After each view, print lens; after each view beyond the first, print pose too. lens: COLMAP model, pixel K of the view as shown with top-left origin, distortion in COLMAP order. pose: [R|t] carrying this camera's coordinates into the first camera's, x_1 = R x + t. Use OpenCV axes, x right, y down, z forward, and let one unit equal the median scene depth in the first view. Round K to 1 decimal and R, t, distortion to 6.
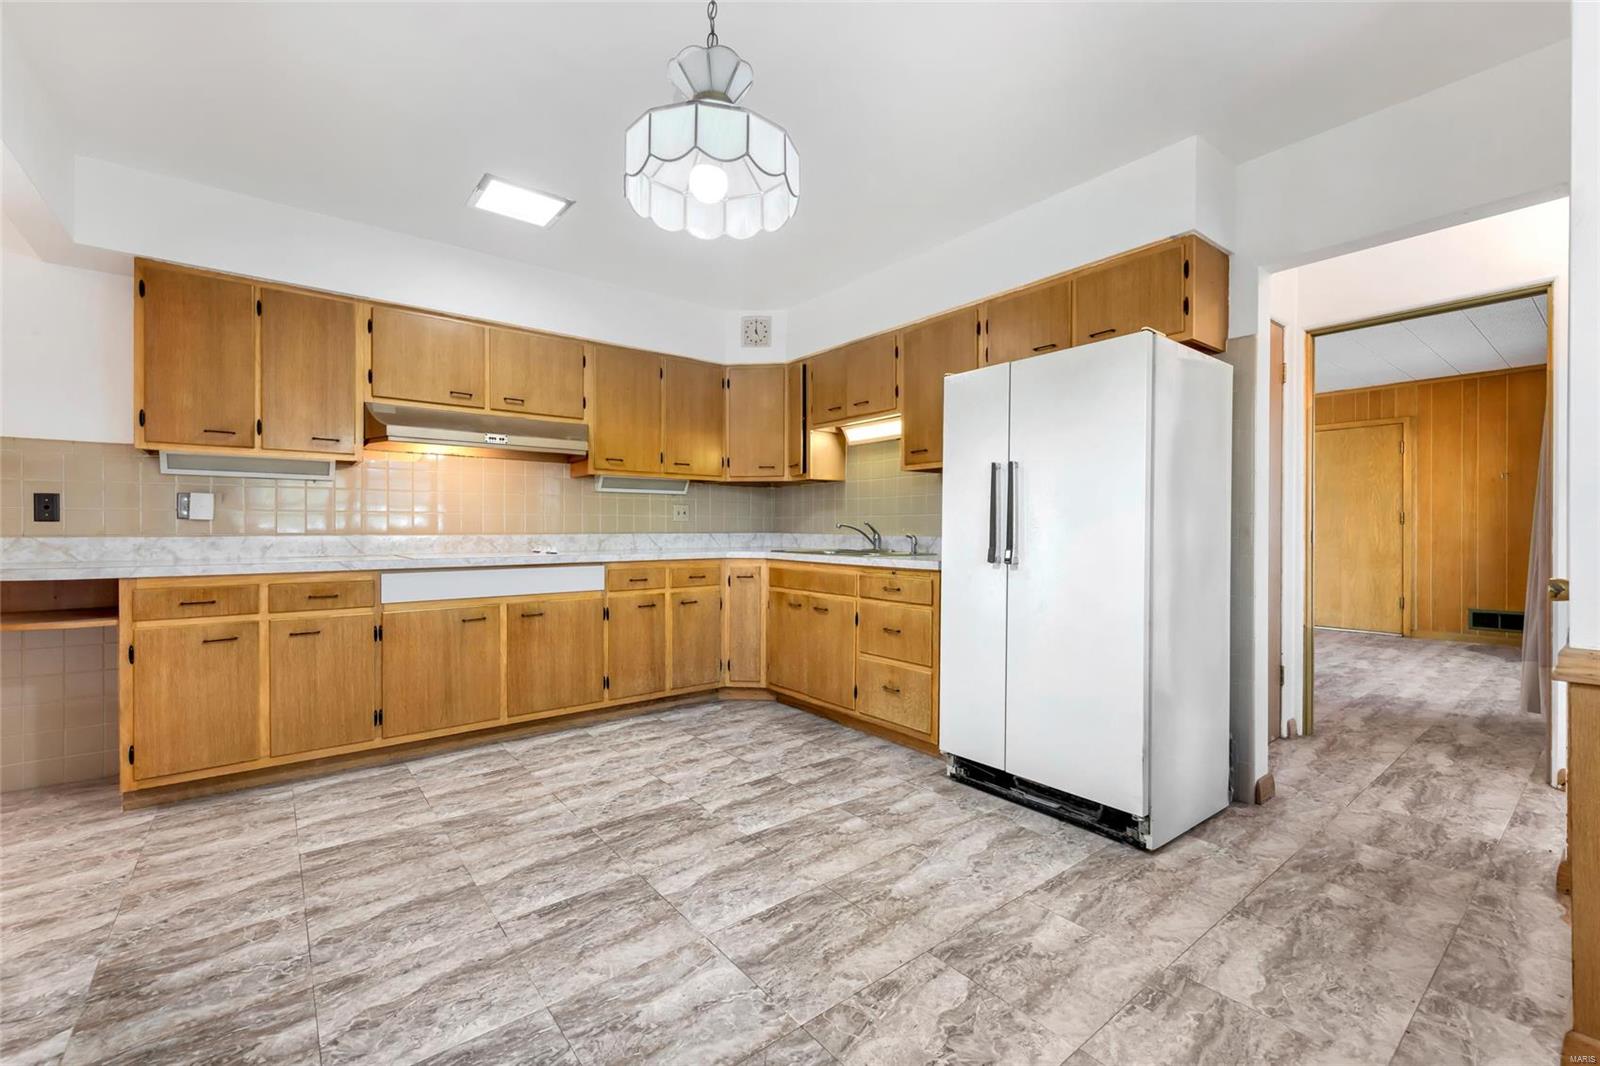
lens RADIAL K [[659.1, 0, 804.3], [0, 659.1, 530.3], [0, 0, 1]] dist [0.006849, -0.002048]
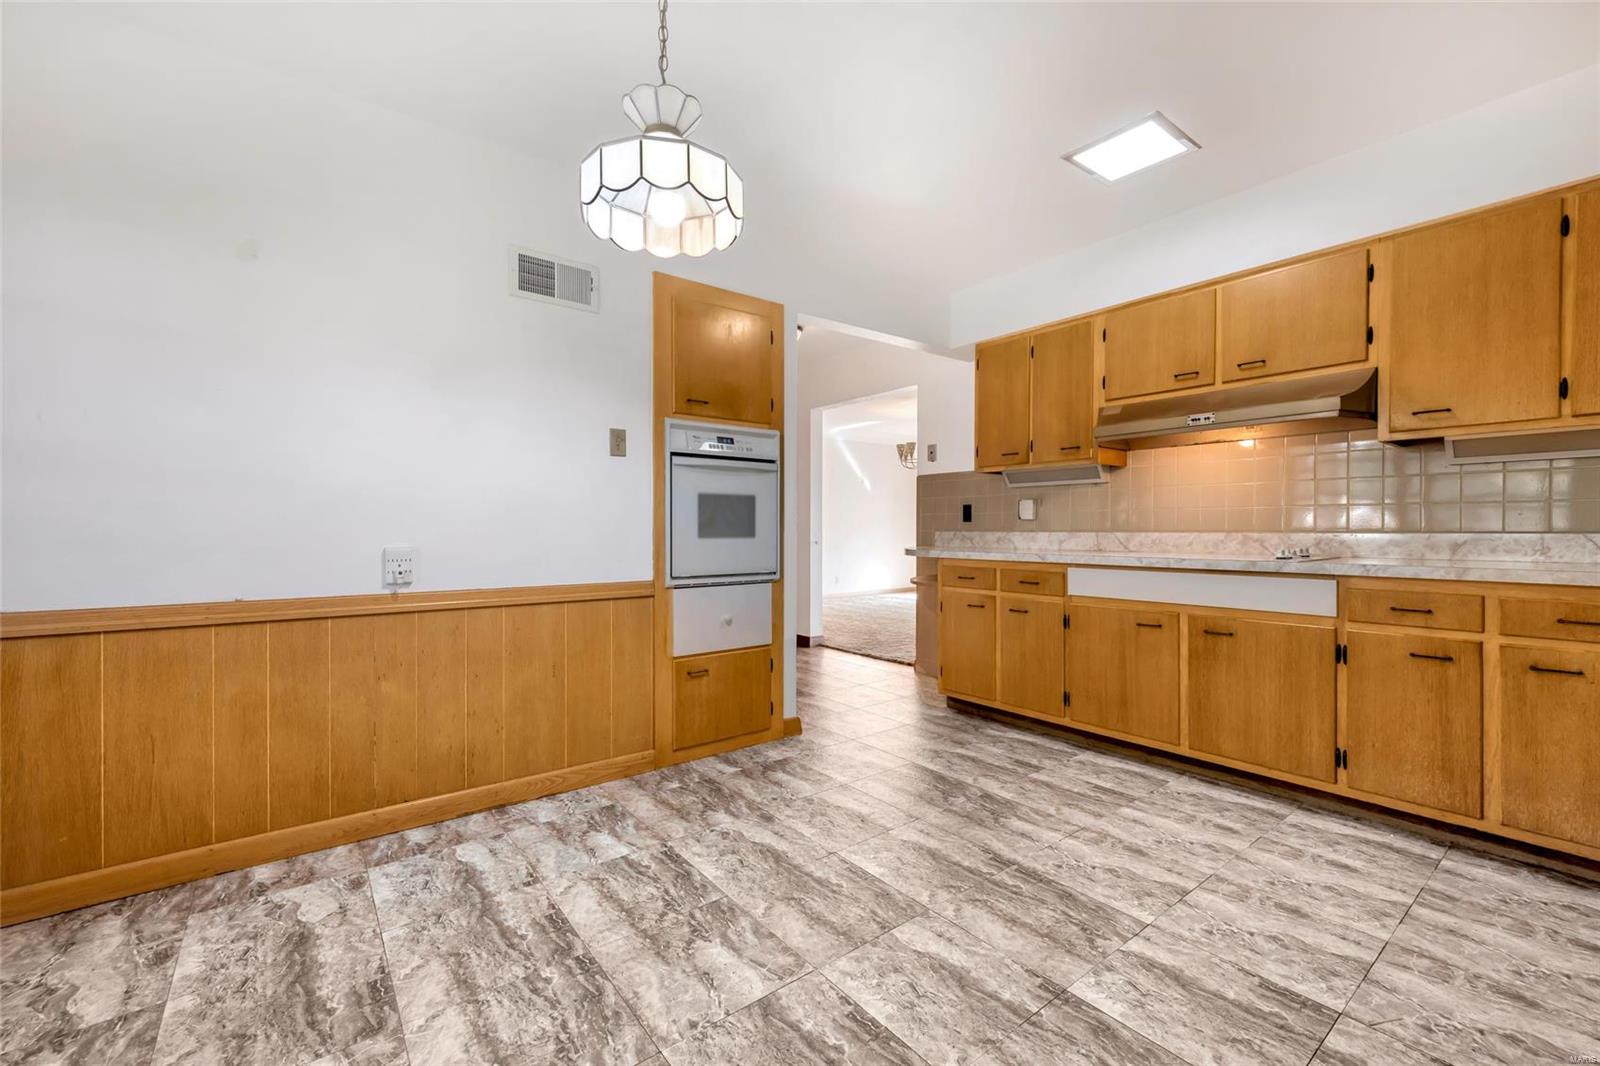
lens RADIAL K [[659.1, 0, 810.5], [0, 659.1, 529.8], [0, 0, 1]] dist [0.006849, -0.002048]
pose [[-0.006328, 0.001883, -0.999978, 0.483770], [-0.001880, 0.999996, 0.001895, 0.003754], [0.999978, 0.001892, -0.006324, 0.633162]]
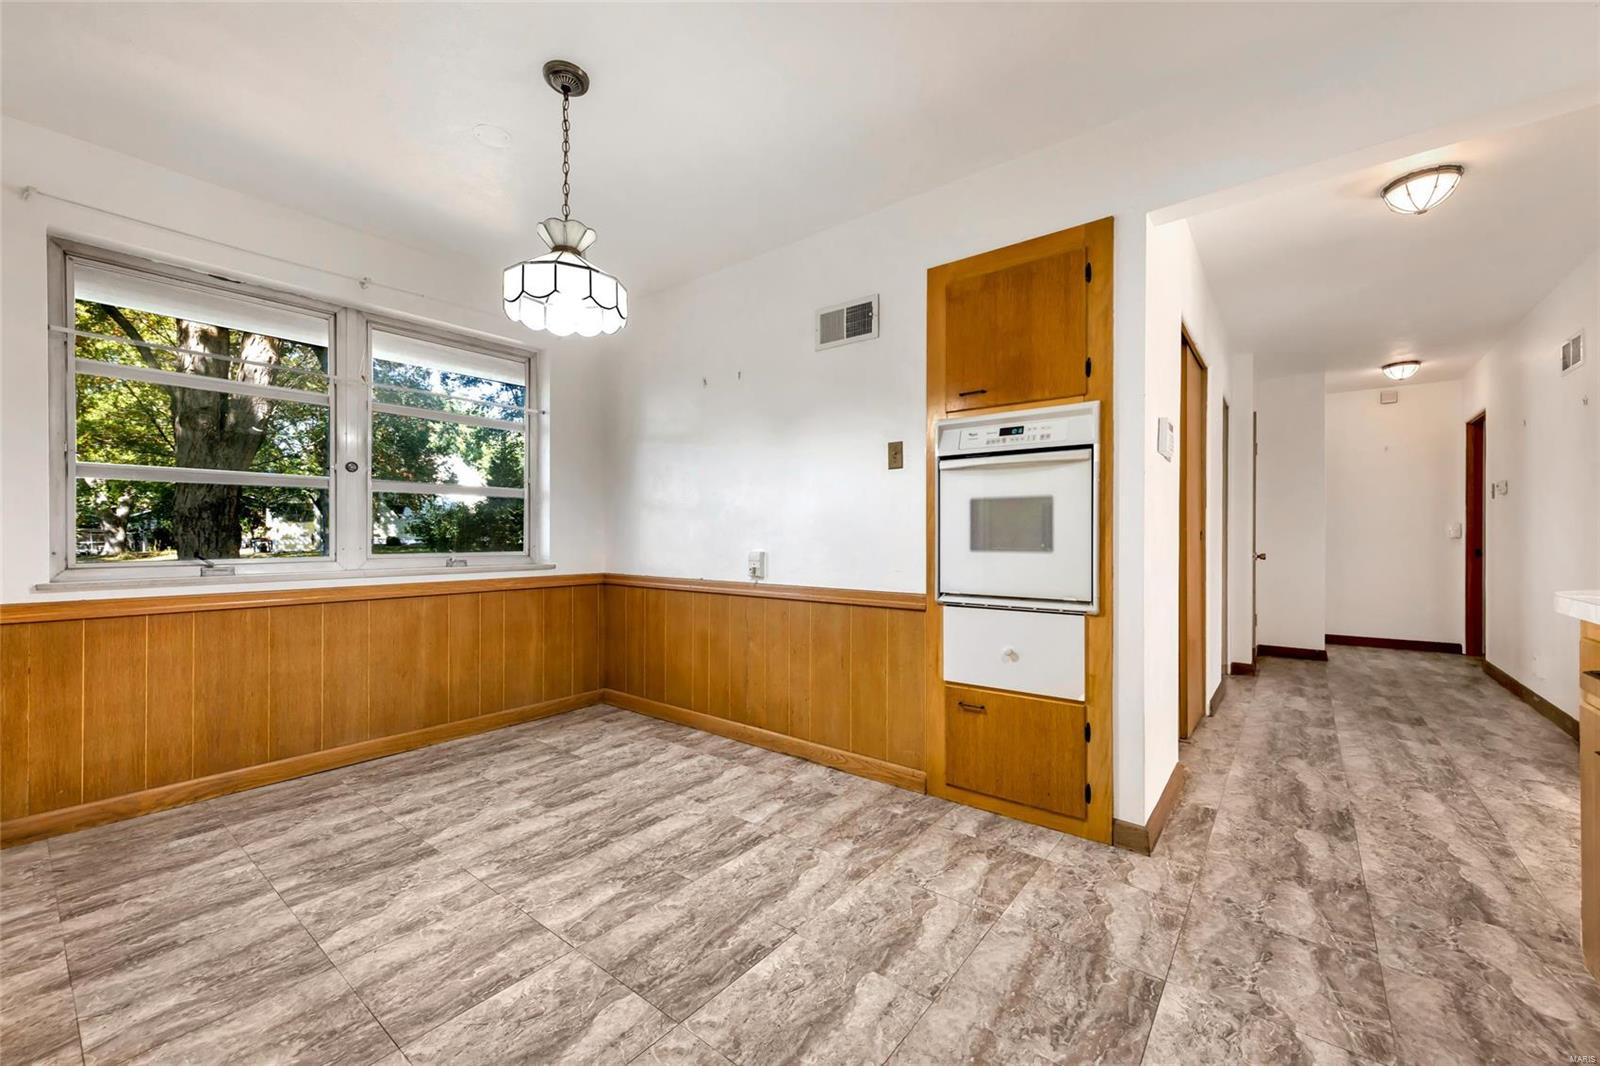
lens RADIAL K [[633.9, 0, 805.9], [0, 633.9, 533.7], [0, 0, 1]] dist [0.001426, -0.000071]
pose [[-0.974220, -0.001118, -0.225596, -0.172490], [-0.000593, 0.999997, -0.002393, -0.002516], [0.225598, -0.002198, -0.974218, 1.272480]]
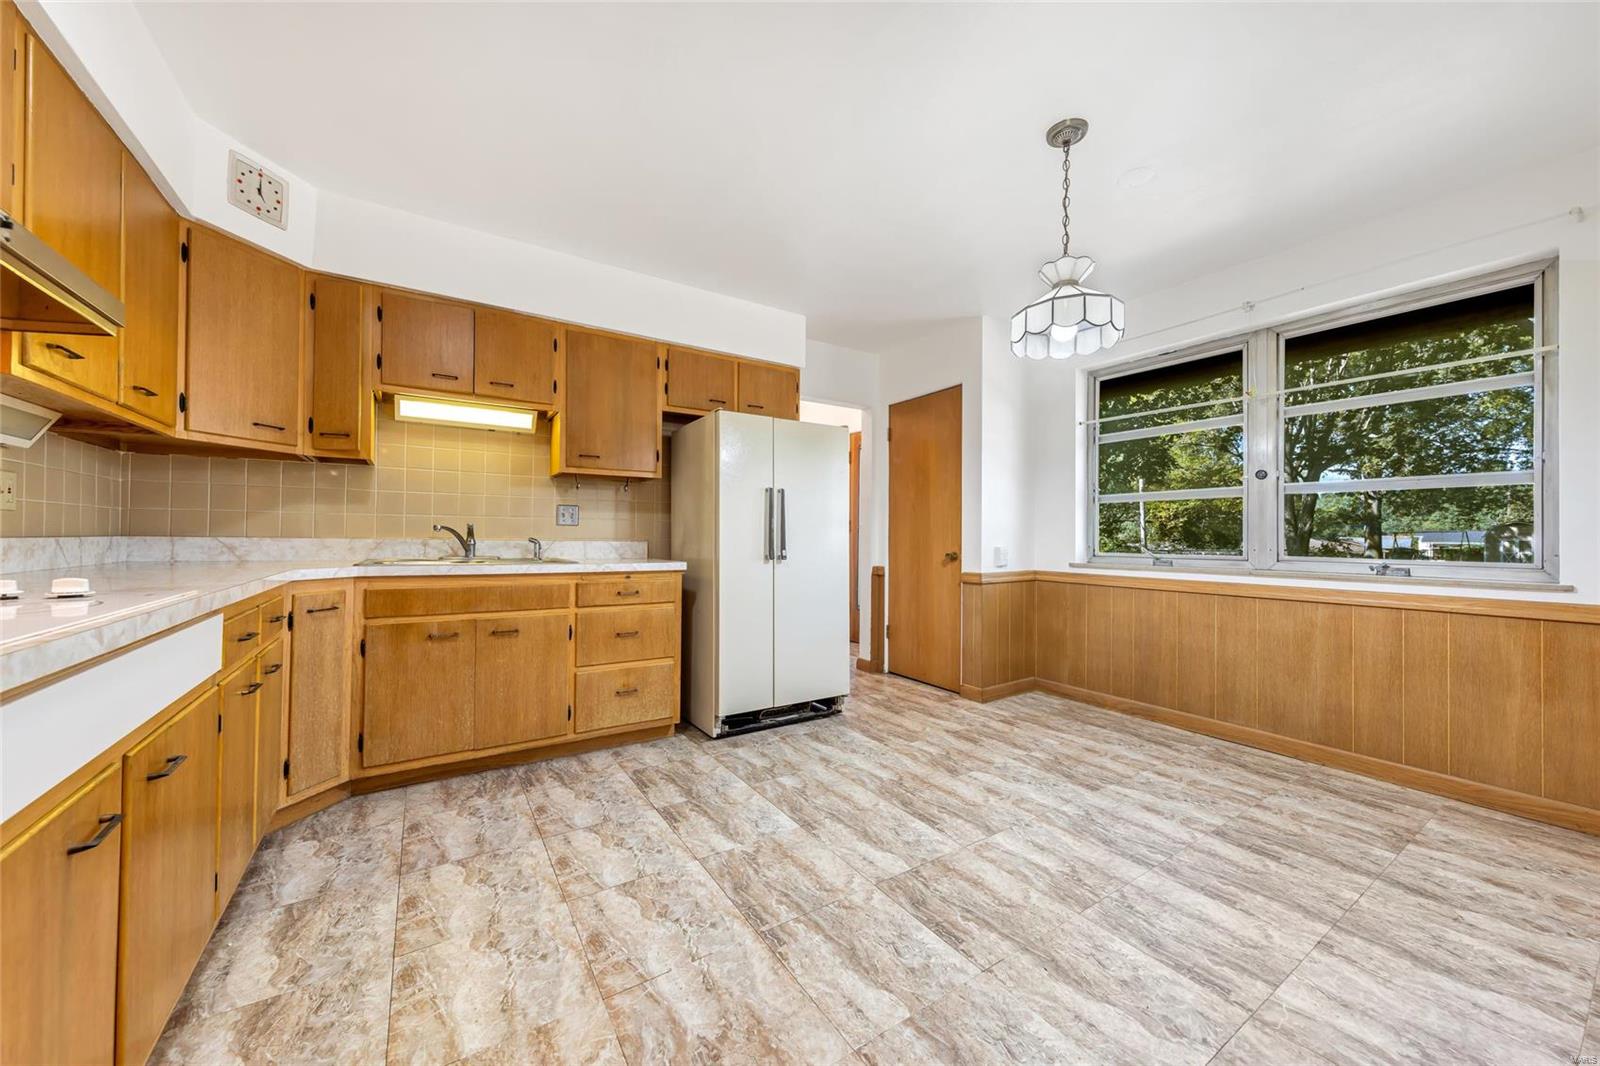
lens RADIAL K [[569.2, 0, 784.5], [0, 569.2, 532.1], [0, 0, 1]] dist [0.003524, -0.000195]
pose [[0.119723, 0.005298, 0.992793, -0.839317], [-0.006190, 0.999970, -0.004590, -0.002392], [-0.992788, -0.005595, 0.119752, 0.776969]]
